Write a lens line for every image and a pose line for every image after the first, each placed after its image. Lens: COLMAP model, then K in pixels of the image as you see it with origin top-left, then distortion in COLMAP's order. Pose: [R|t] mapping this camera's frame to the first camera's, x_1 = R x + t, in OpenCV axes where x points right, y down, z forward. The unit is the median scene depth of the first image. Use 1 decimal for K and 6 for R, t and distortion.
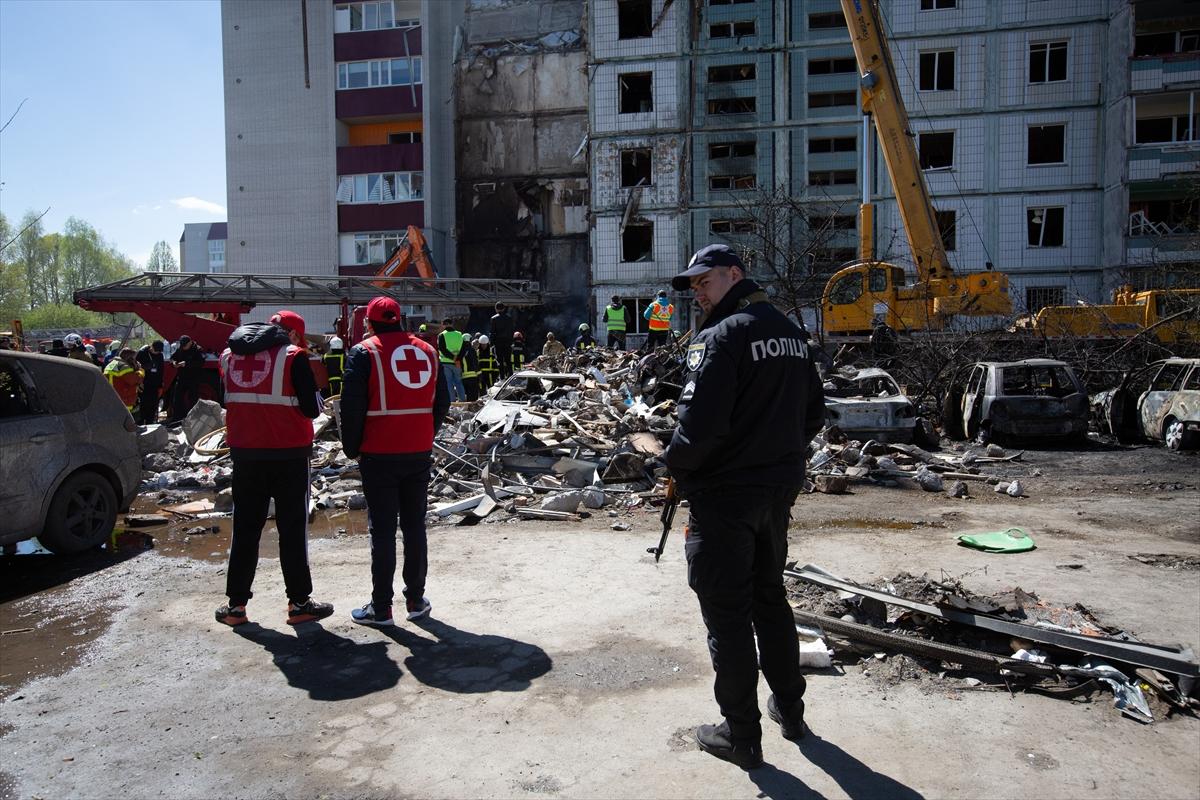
lens RADIAL K [[837.0, 0, 591.0], [0, 837.0, 394.9], [0, 0, 1]] dist [-0.031581, 0.060964]
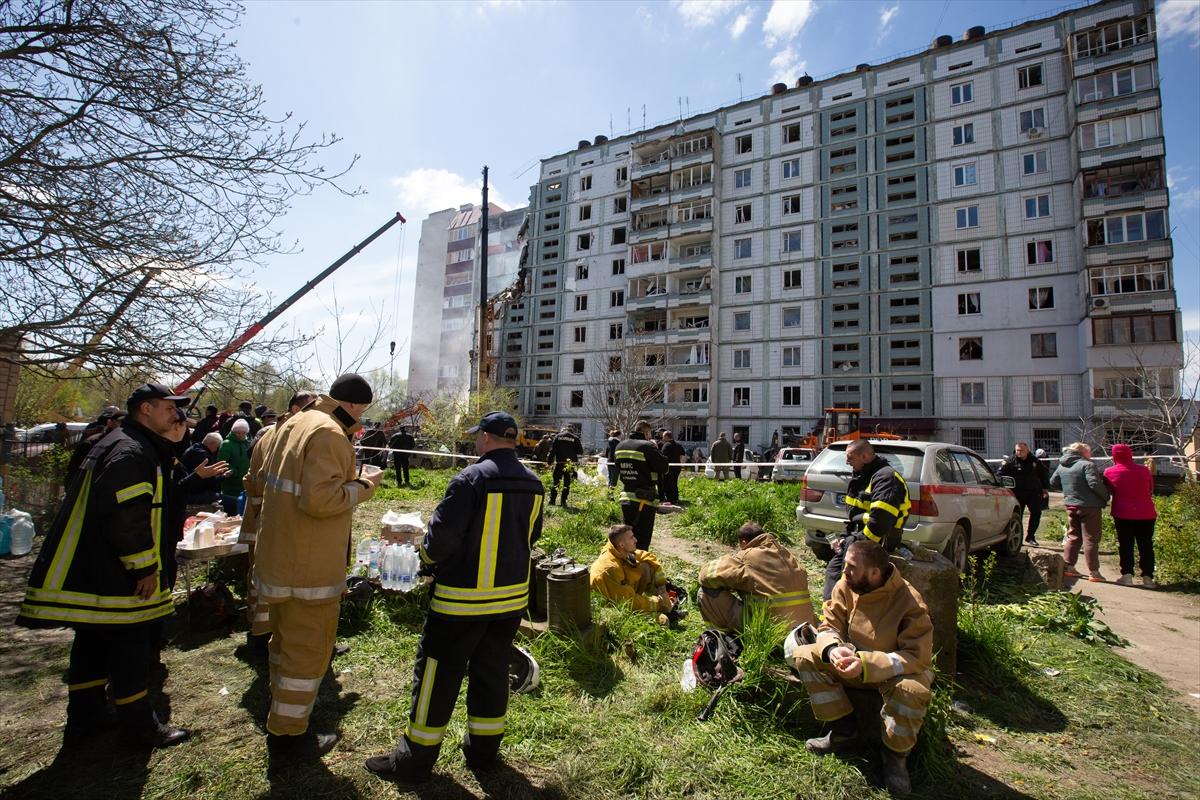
lens RADIAL K [[552.4, 0, 596.3], [0, 552.4, 395.2], [0, 0, 1]] dist [-0.058837, 0.024813]
pose [[0.940075, 0.015656, -0.340609, 0.982632], [-0.063494, 0.989511, -0.129758, -0.001425], [0.335004, 0.143609, 0.931208, -0.463885]]
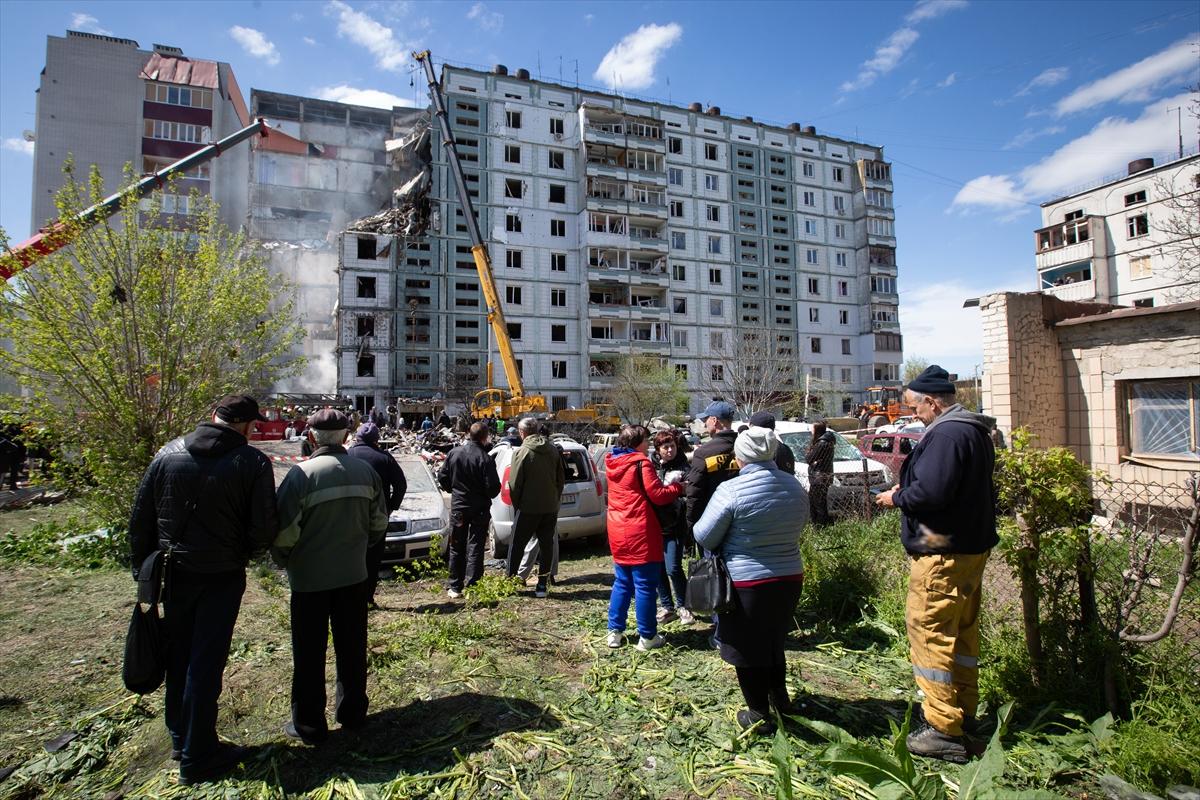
lens RADIAL K [[566.7, 0, 569.6], [0, 566.7, 394.6], [0, 0, 1]] dist [-0.059682, 0.020192]
pose [[0.868212, 0.022468, 0.495685, -0.174725], [0.021030, 0.996411, -0.081999, -0.007694], [-0.495748, 0.081616, 0.864623, -0.308726]]
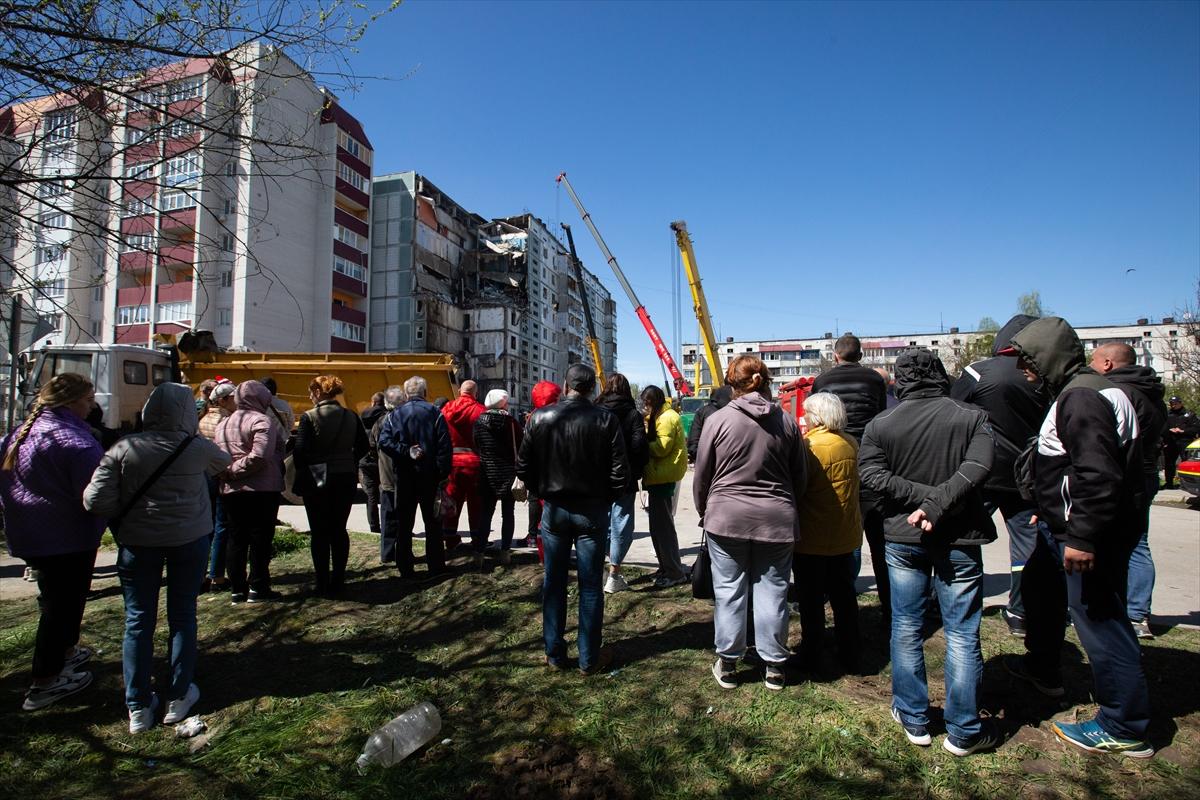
lens RADIAL K [[552.4, 0, 596.3], [0, 552.4, 395.2], [0, 0, 1]] dist [-0.058837, 0.024813]
pose [[0.071146, 0.072693, 0.994813, -2.011079], [0.039485, 0.996354, -0.075630, 0.001561], [-0.996684, 0.044661, 0.068016, 0.573320]]
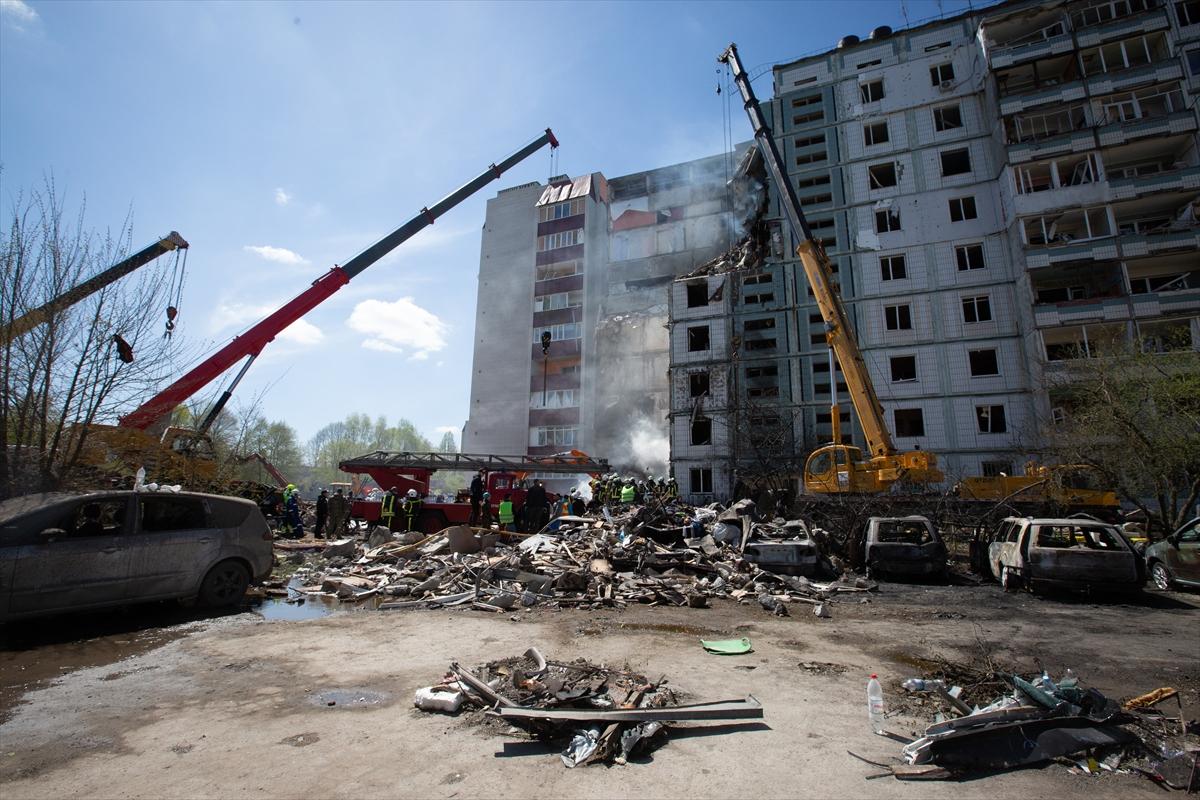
lens RADIAL K [[552.4, 0, 596.3], [0, 552.4, 395.2], [0, 0, 1]] dist [-0.058837, 0.024813]
pose [[0.975196, -0.019071, -0.220519, 0.095017], [-0.035018, 0.970440, -0.238788, -0.001622], [0.218555, 0.240587, 0.945702, -0.006085]]
